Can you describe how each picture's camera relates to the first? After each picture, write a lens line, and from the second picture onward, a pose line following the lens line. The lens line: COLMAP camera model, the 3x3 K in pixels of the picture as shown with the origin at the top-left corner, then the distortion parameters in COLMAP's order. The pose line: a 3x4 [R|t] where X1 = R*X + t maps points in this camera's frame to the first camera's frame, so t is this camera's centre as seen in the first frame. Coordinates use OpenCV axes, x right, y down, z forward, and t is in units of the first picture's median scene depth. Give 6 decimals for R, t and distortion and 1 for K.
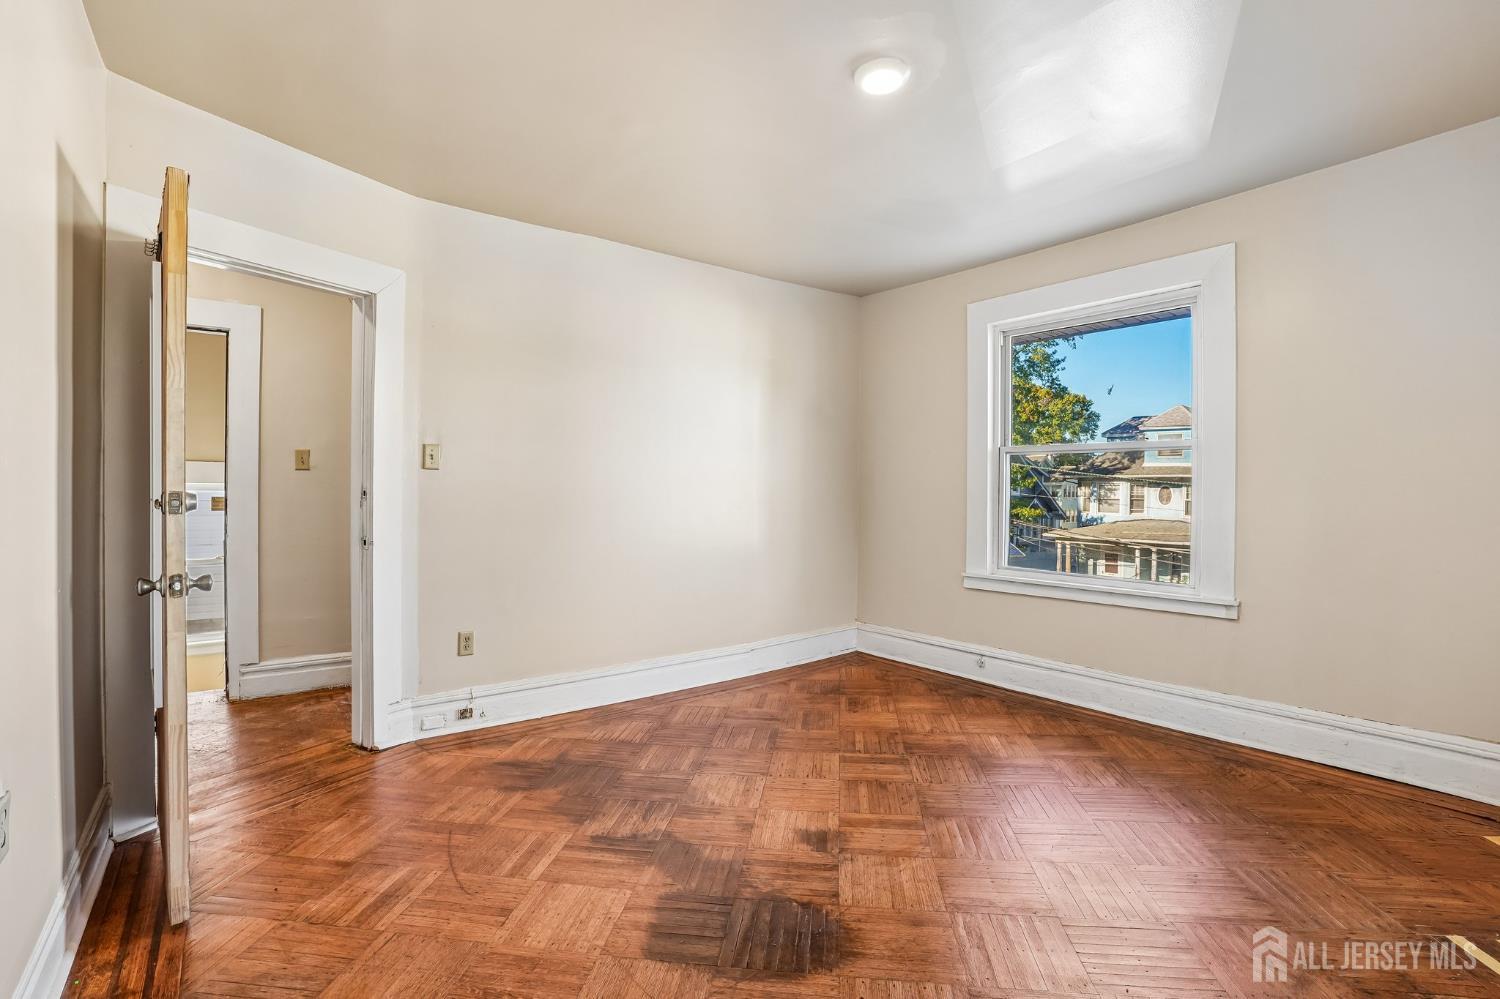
lens RADIAL K [[703.8, 0, 749.2], [0, 703.8, 493.1], [0, 0, 1]] dist [-0.077933, 0.033061]
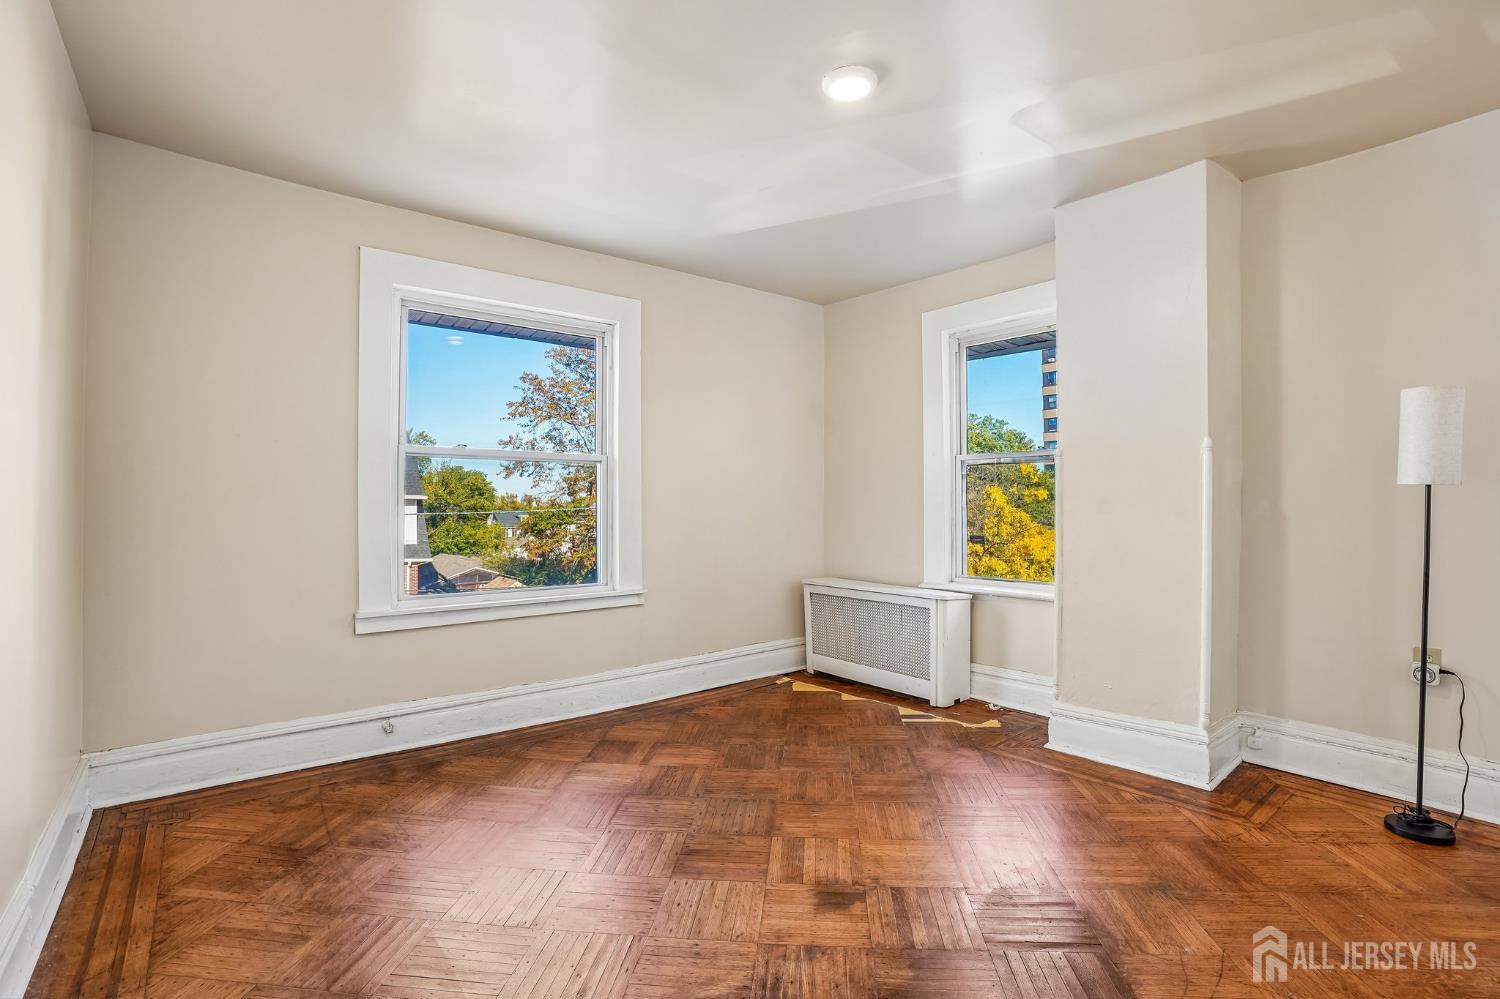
lens RADIAL K [[703.8, 0, 749.2], [0, 703.8, 493.1], [0, 0, 1]] dist [-0.077933, 0.033061]
pose [[-0.034769, 0.012572, 0.999316, -0.634967], [0.005040, 0.999910, -0.012404, 0.000077], [-0.999383, 0.004605, -0.034830, 0.939047]]
